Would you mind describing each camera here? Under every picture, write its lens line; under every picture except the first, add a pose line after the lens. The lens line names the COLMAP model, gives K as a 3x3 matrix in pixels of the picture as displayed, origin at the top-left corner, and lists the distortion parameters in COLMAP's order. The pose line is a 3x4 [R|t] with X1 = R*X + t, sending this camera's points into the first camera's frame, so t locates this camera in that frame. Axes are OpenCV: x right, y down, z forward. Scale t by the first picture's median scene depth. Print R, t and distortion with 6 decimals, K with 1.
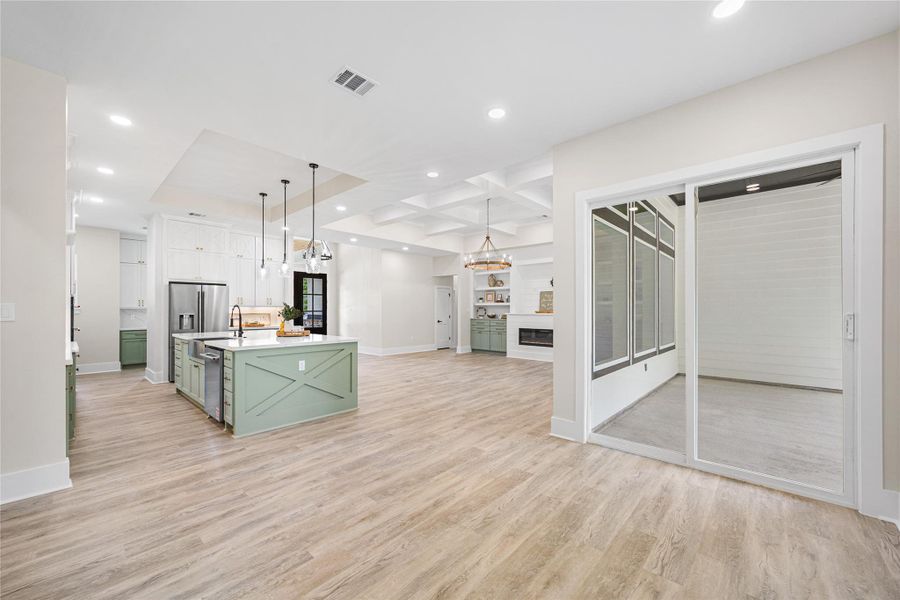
lens RADIAL K [[348.9, 0, 446.4], [0, 348.9, 305.0], [0, 0, 1]] dist [-0.003930, -0.000319]
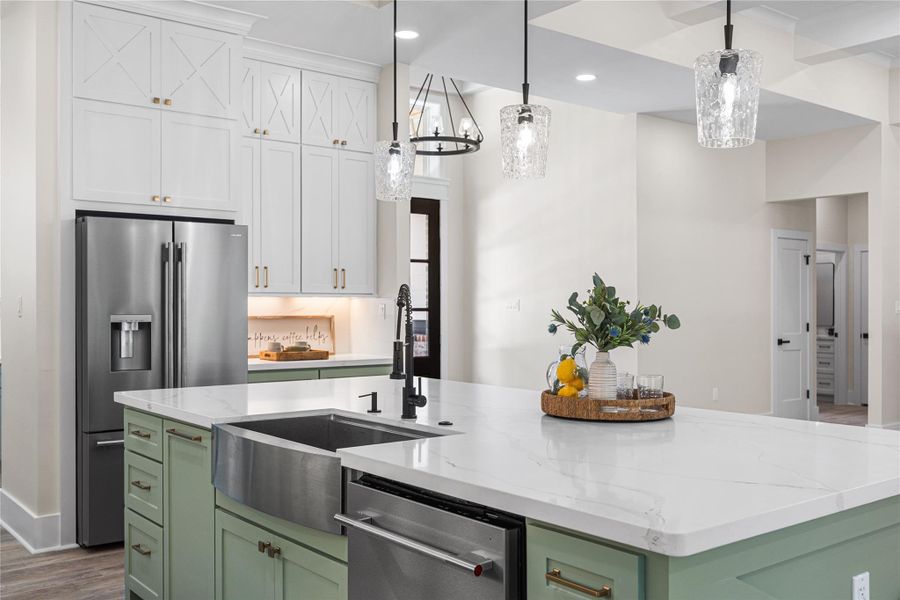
lens RADIAL K [[848.1, 0, 448.3], [0, 848.1, 305.4], [0, 0, 1]] dist [0.003197, 0.000000]
pose [[0.987380, -0.000279, -0.158366, -0.237134], [0.002426, 0.999908, 0.013363, 0.003060], [0.158348, -0.013579, 0.987290, 0.214891]]
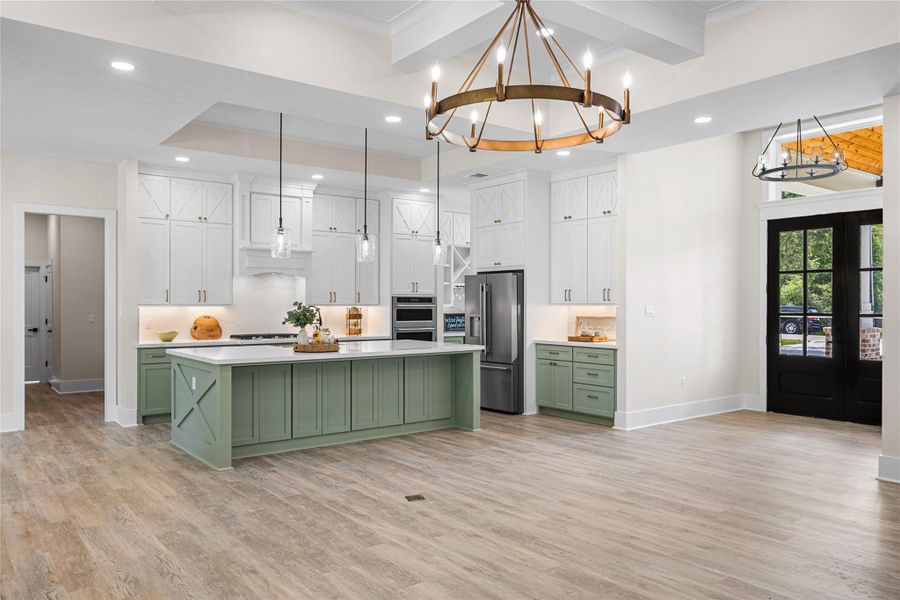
lens RADIAL K [[658.4, 0, 446.6], [0, 658.4, 303.8], [0, 0, 1]] dist [-0.012435, -0.003297]
pose [[-0.163893, -0.001751, -0.986477, 0.395989], [0.012388, 0.999916, -0.003833, 0.003437], [0.986400, -0.012849, -0.163858, 0.751193]]
